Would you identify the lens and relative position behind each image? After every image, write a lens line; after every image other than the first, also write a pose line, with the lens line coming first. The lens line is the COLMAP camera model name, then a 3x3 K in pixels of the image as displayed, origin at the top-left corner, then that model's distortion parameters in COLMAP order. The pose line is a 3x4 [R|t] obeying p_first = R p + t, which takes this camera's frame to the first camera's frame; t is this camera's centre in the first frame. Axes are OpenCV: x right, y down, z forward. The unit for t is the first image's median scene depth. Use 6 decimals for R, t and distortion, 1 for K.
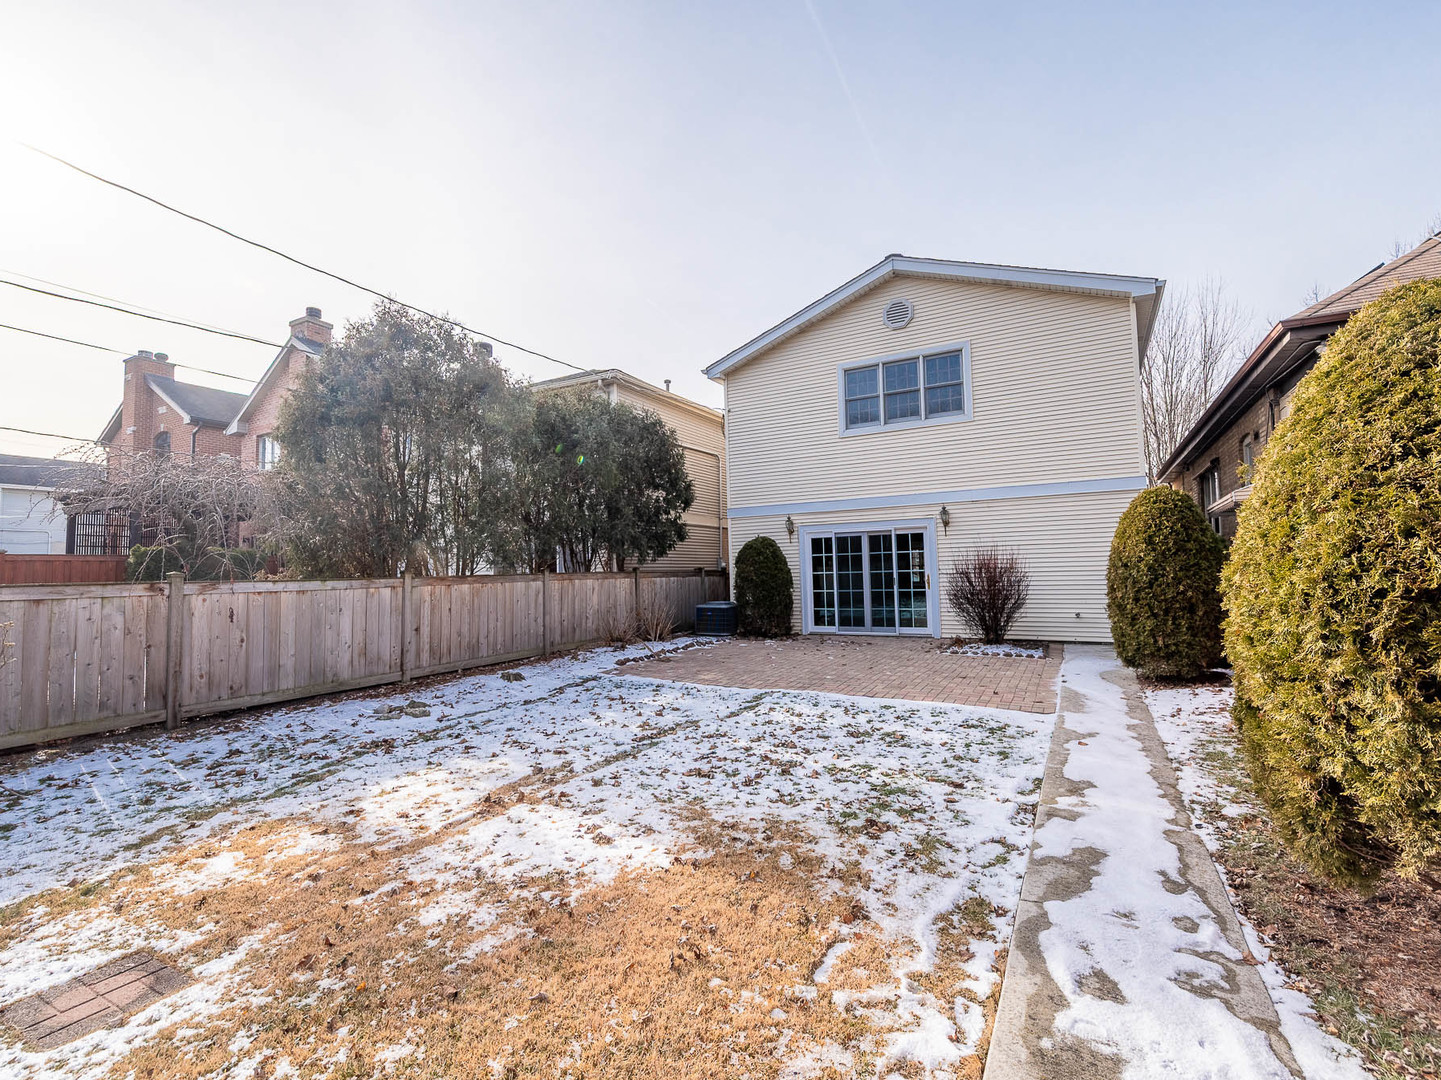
lens RADIAL K [[657.7, 0, 723.4], [0, 657.7, 536.7], [0, 0, 1]] dist [-0.020779, 0.000125]
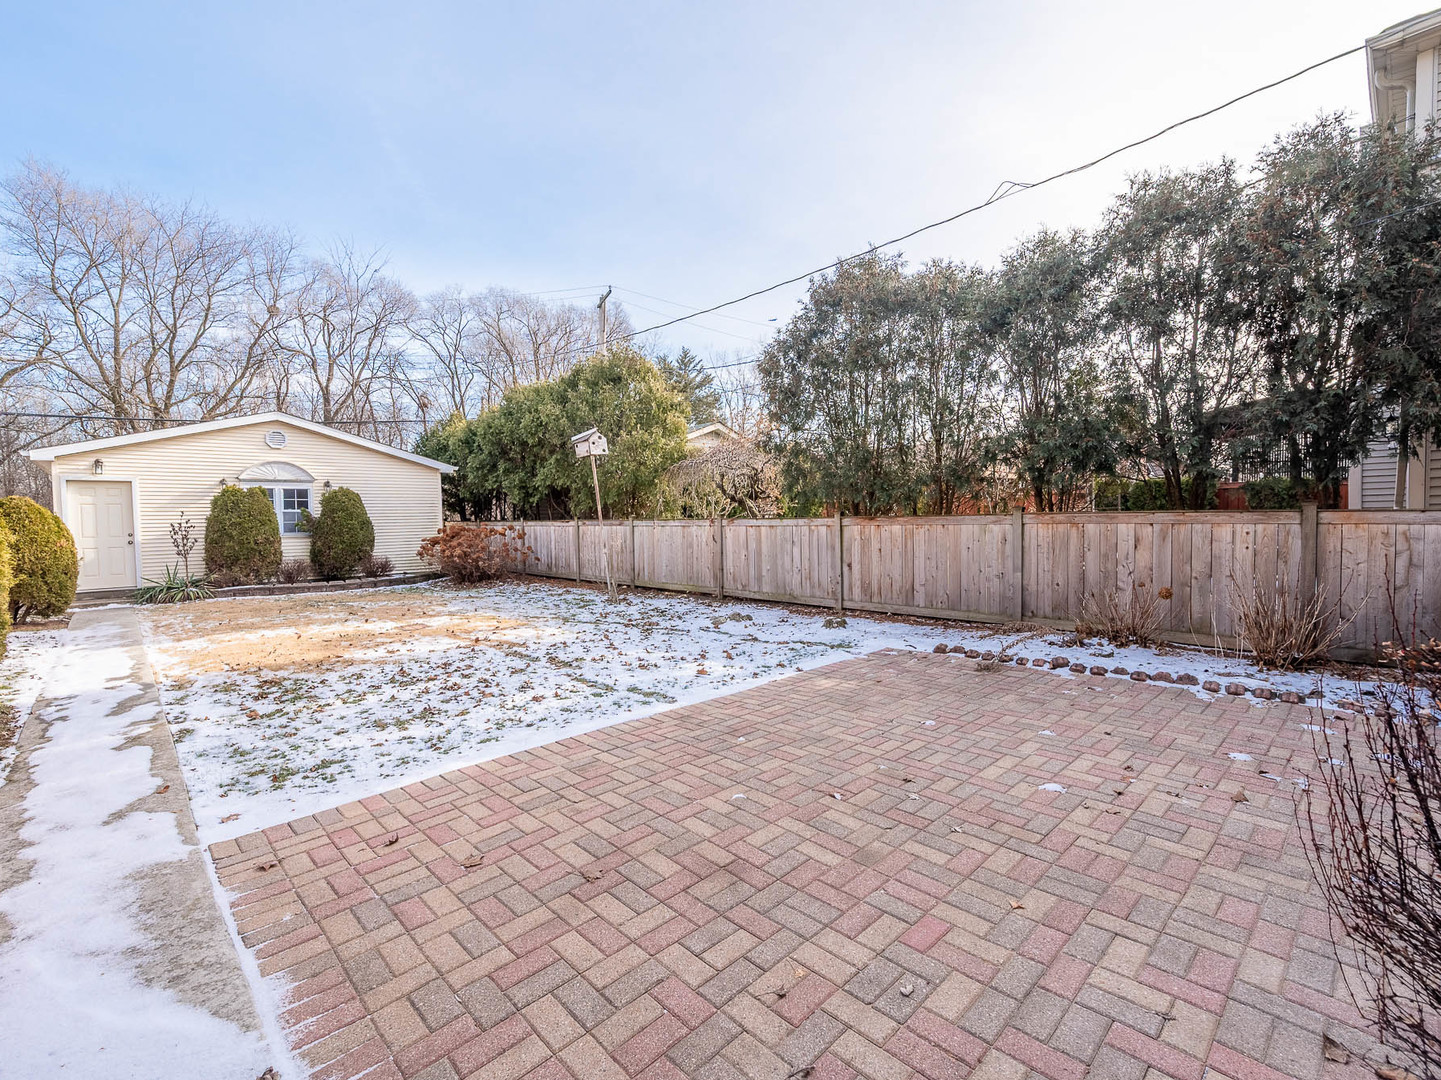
lens RADIAL K [[657.7, 0, 723.4], [0, 657.7, 536.7], [0, 0, 1]] dist [-0.020779, 0.000125]
pose [[-0.298919, 0.055998, -0.952634, 0.924044], [0.068681, 0.996950, 0.037052, 0.060969], [0.951804, -0.054352, -0.301854, 1.680516]]
